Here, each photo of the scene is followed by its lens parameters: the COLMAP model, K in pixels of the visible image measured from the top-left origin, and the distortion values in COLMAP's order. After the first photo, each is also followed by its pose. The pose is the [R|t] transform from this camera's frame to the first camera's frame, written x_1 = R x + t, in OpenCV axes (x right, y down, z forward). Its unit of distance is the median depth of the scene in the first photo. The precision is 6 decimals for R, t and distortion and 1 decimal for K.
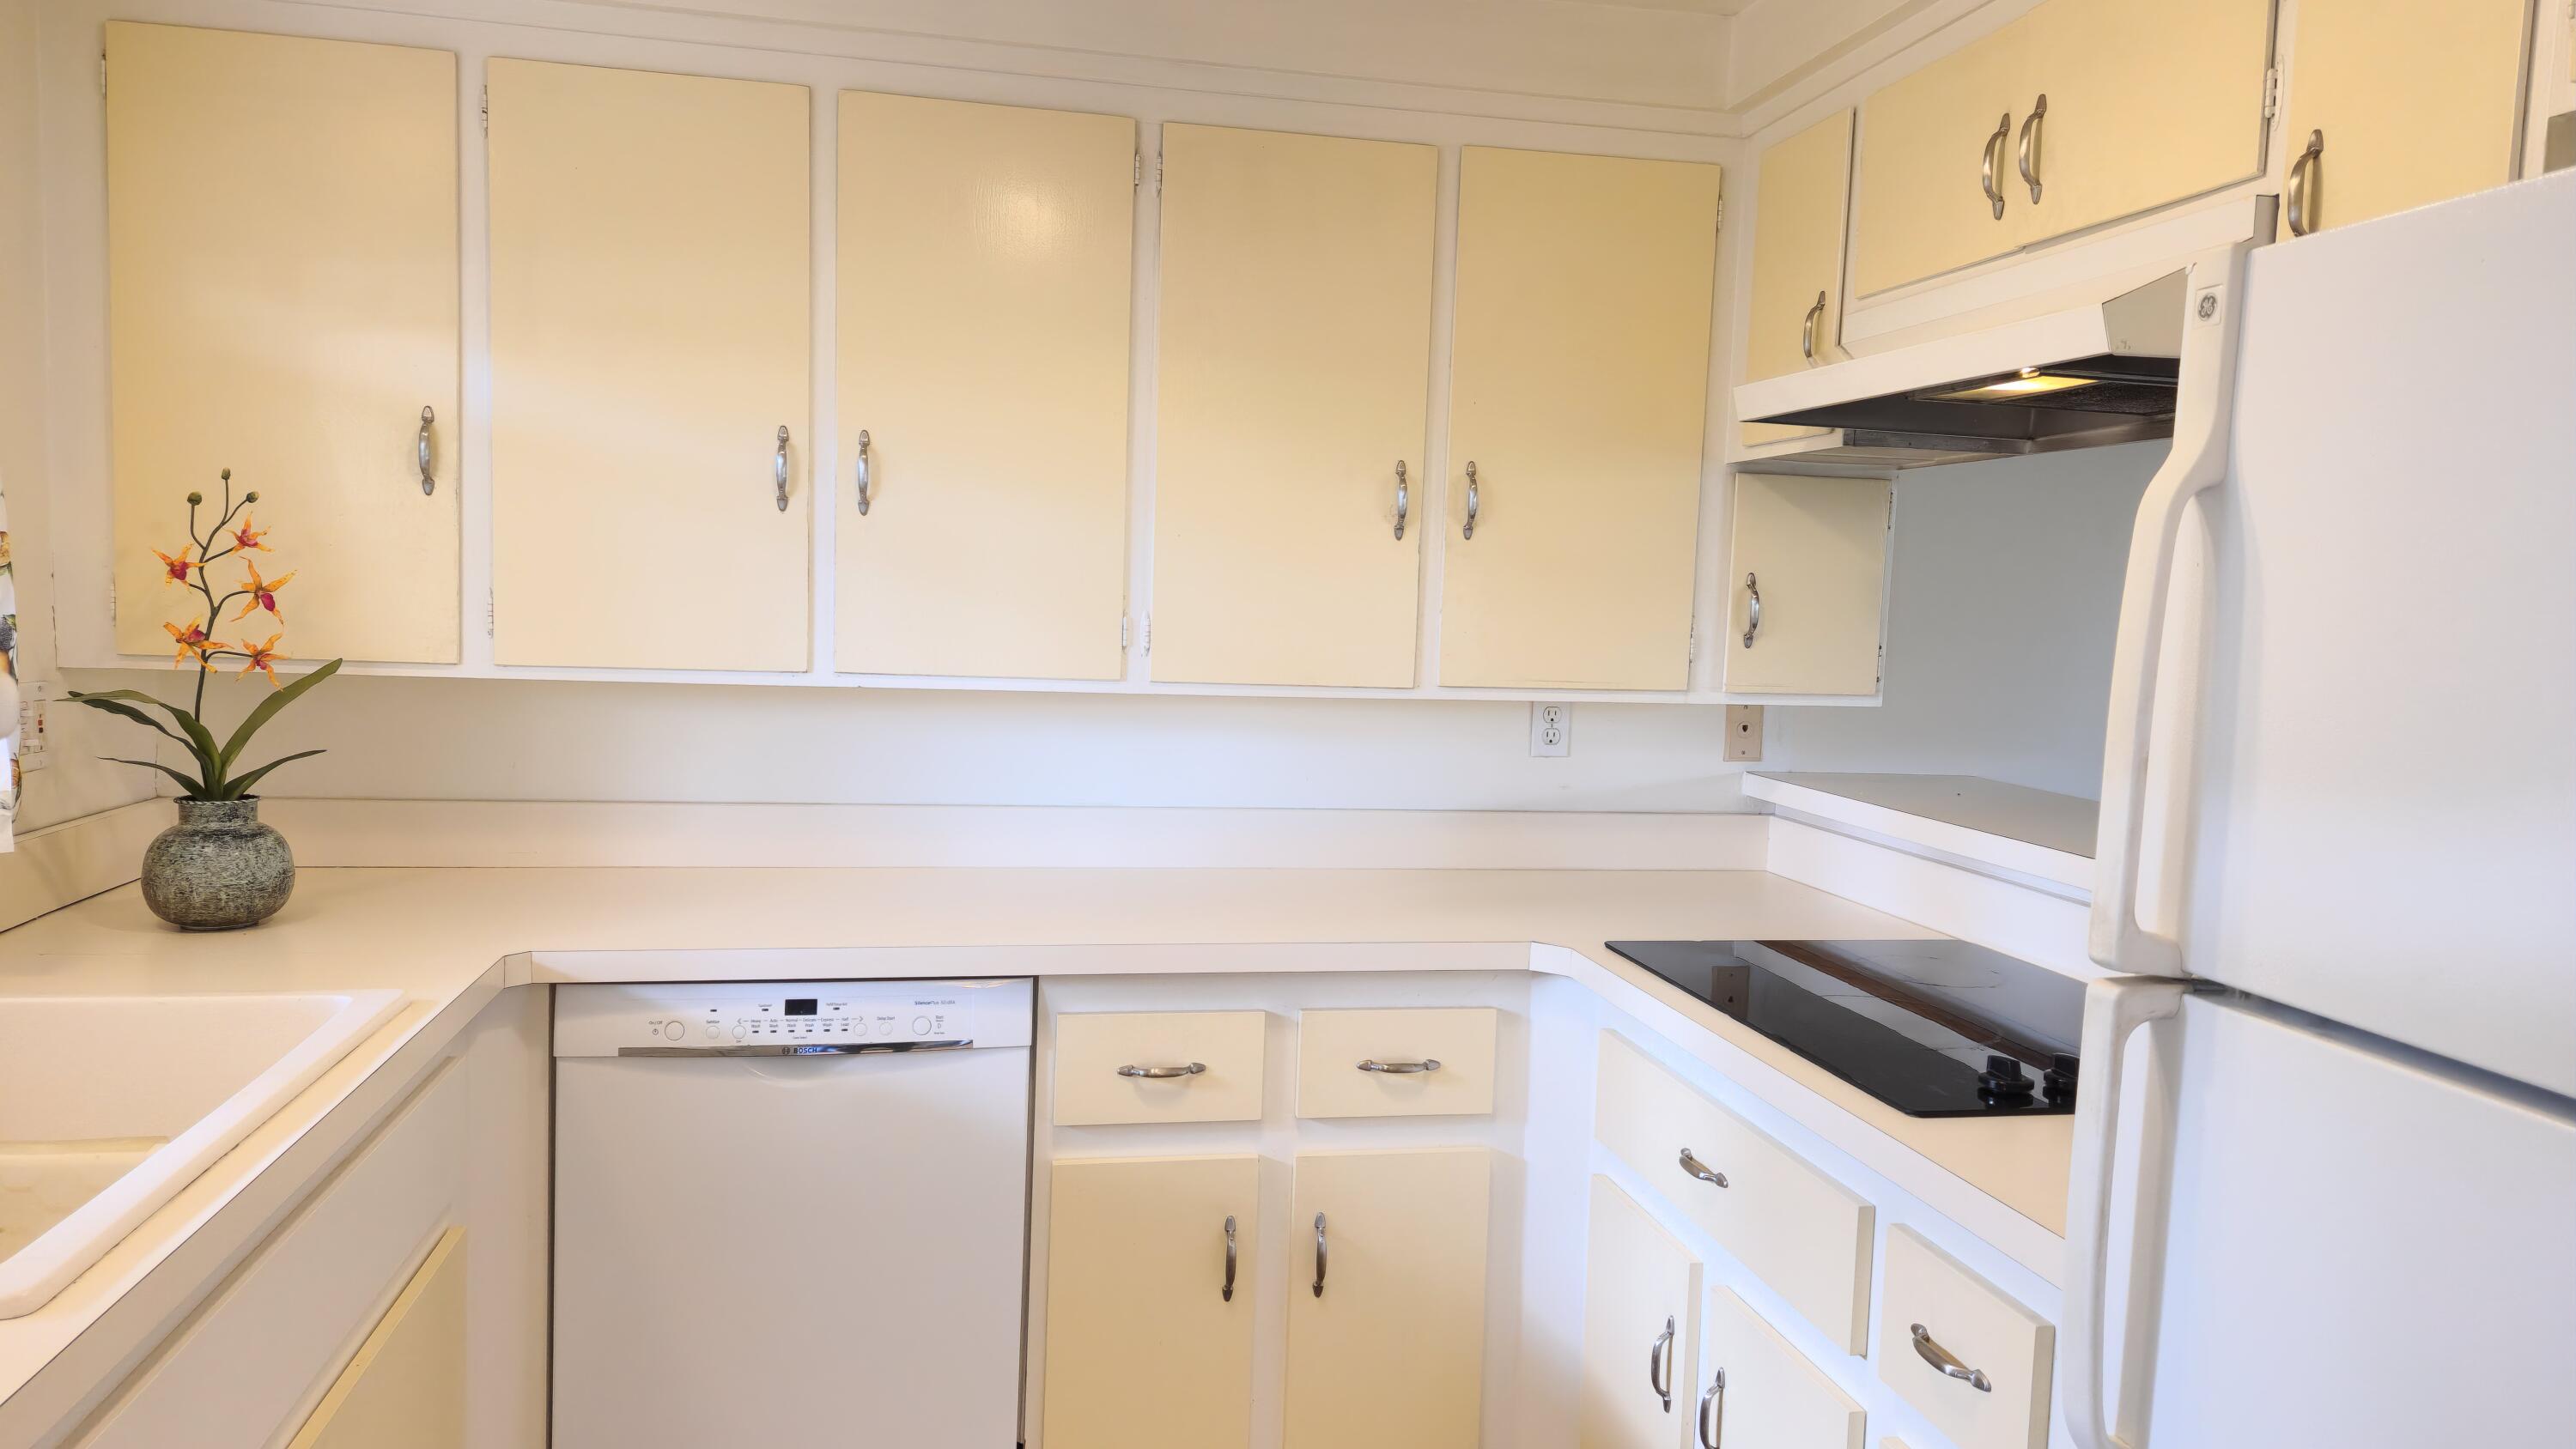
lens RADIAL K [[1619.4, 0, 1289.2], [0, 1619.4, 744.1], [0, 0, 1]] dist [-0.000388, -0.038021]
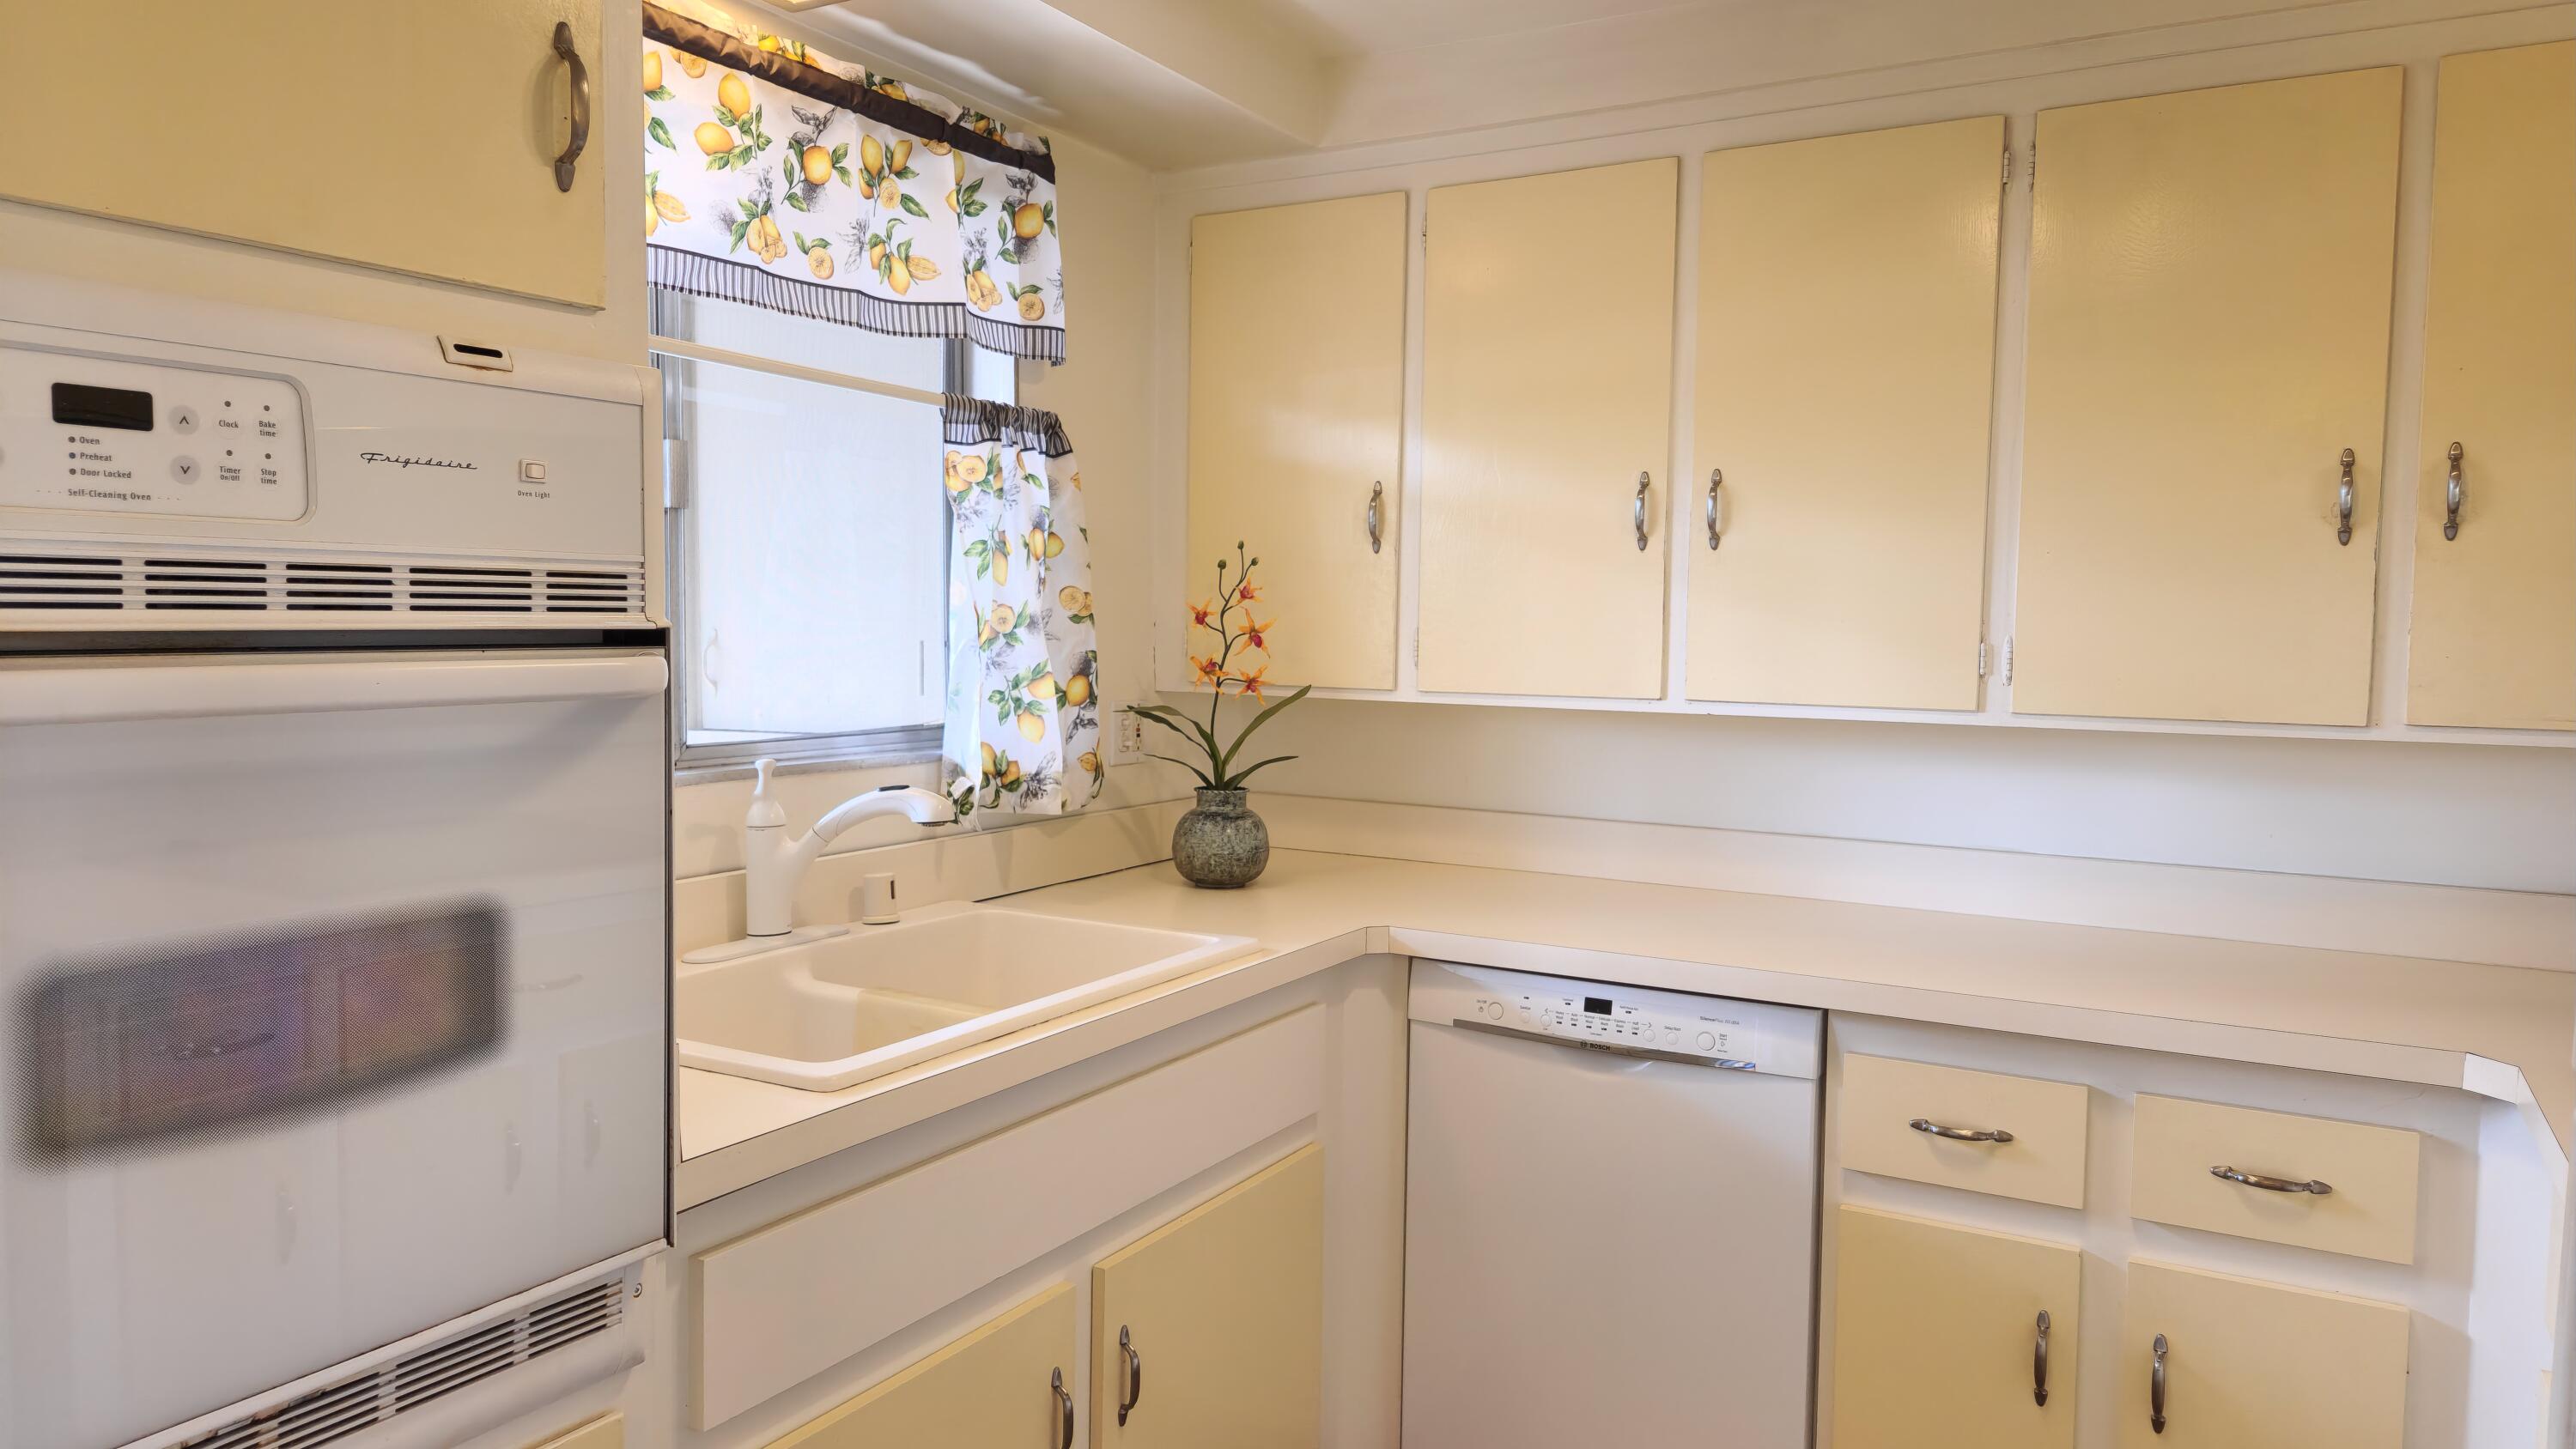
lens RADIAL K [[1617.1, 0, 1288.0], [0, 1617.1, 724.5], [0, 0, 1]] dist [0.000957, -0.064955]
pose [[0.729600, 0.017533, -0.683650, 0.267042], [-0.044560, 0.998766, -0.021941, 0.006962], [0.682421, 0.046472, 0.729480, 0.057408]]
